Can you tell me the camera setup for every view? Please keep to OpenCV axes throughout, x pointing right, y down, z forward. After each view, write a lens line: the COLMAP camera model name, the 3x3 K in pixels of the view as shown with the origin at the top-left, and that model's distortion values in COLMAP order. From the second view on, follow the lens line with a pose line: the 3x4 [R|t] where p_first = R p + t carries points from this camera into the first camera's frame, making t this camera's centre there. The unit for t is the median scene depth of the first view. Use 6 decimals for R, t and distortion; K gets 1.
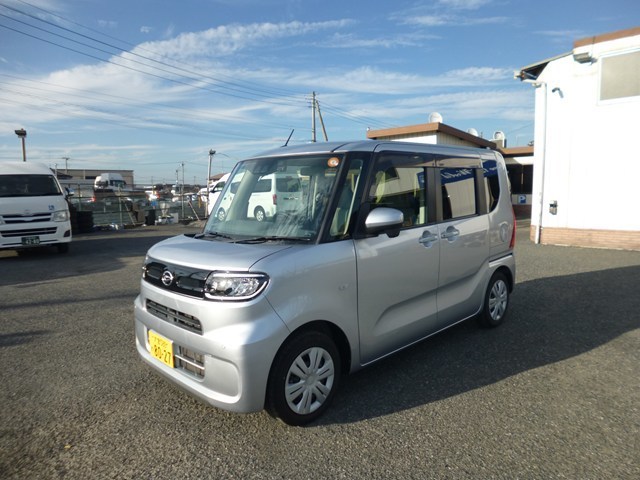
lens RADIAL K [[457.2, 0, 319.9], [0, 457.2, 224.6], [0, 0, 1]] dist [-0.025540, -0.002663]
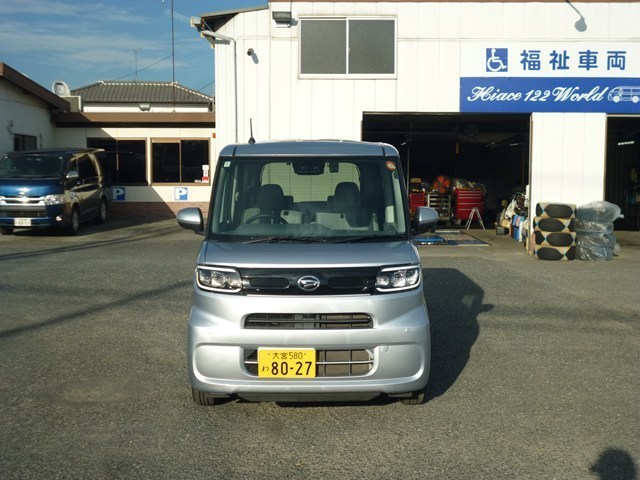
lens RADIAL K [[839.4, 0, 320.0], [0, 839.4, 240.0], [0, 0, 1]] dist [-0.015415, -0.024938]
pose [[0.688281, -0.047471, 0.723889, -0.462756], [0.045704, 0.998712, 0.022038, -0.004056], [-0.724003, 0.017916, 0.689564, -0.067698]]
